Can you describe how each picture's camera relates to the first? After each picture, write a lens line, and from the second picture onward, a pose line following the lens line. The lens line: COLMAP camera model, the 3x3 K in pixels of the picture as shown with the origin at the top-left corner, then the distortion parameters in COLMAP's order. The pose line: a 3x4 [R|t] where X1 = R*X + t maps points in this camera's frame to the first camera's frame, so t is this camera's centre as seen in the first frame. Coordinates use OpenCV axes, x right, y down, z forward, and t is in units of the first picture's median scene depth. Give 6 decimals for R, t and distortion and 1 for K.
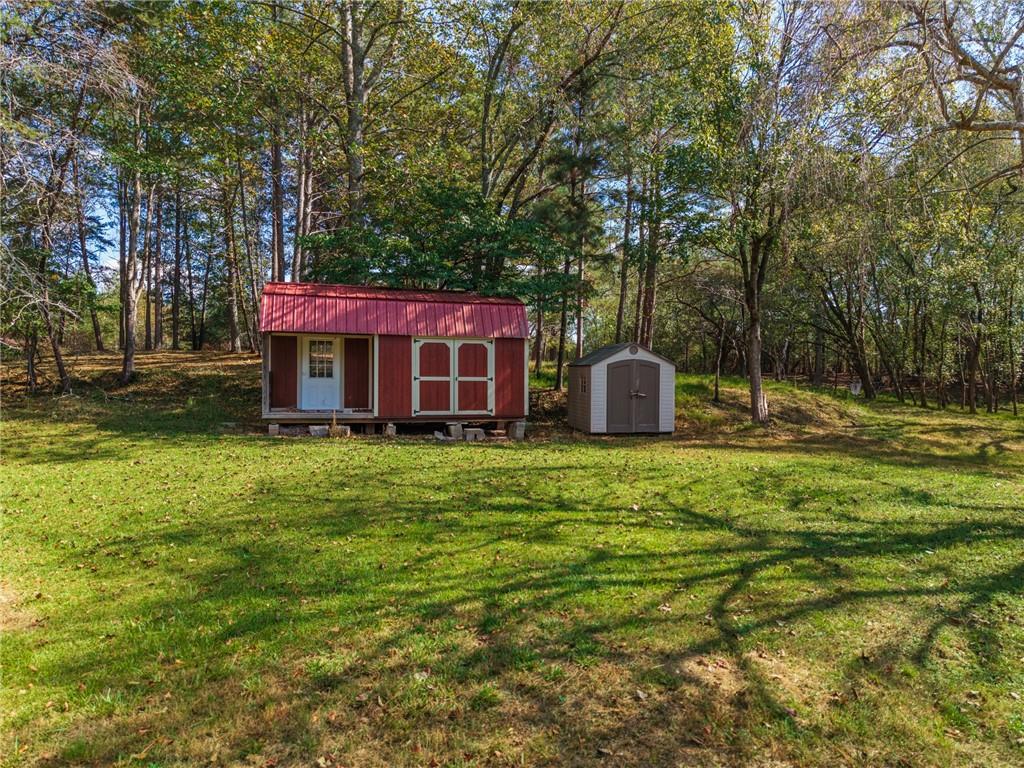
lens RADIAL K [[687.6, 0, 511.2], [0, 687.6, 381.7], [0, 0, 1]] dist [0.027958, -0.029415]
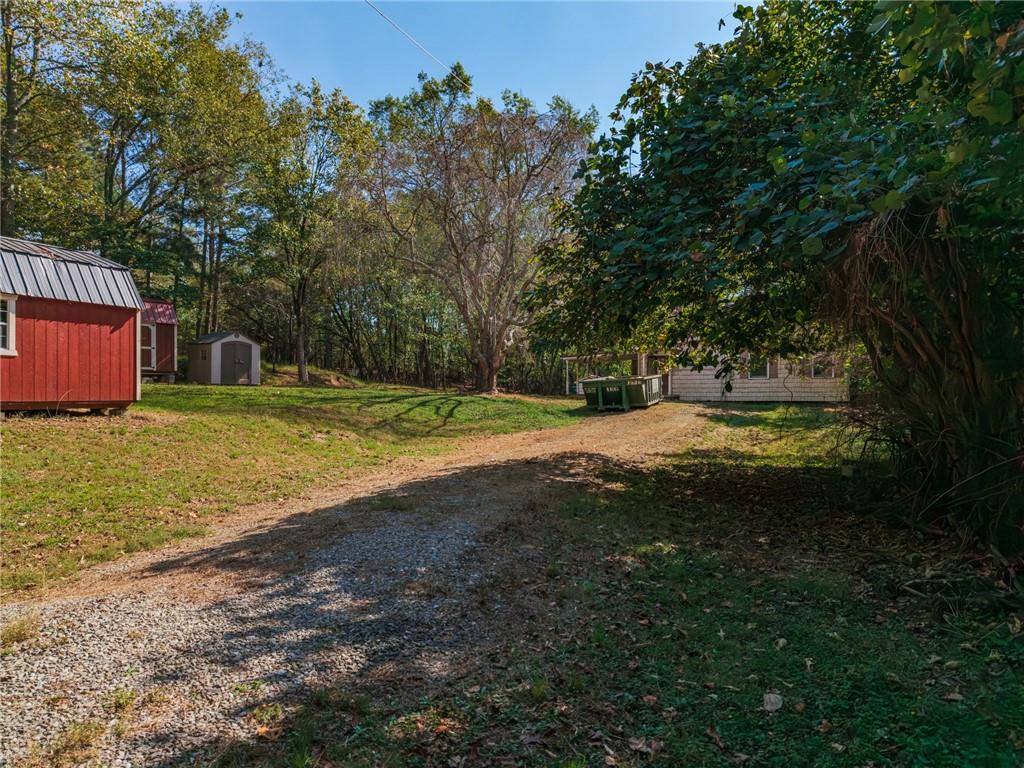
lens RADIAL K [[687.6, 0, 508.8], [0, 687.6, 387.0], [0, 0, 1]] dist [0.027958, -0.029415]
pose [[0.776327, -0.003818, 0.630318, -0.376961], [0.001816, 0.999991, 0.003821, 0.076338], [-0.630327, -0.001822, 0.776327, -0.754553]]
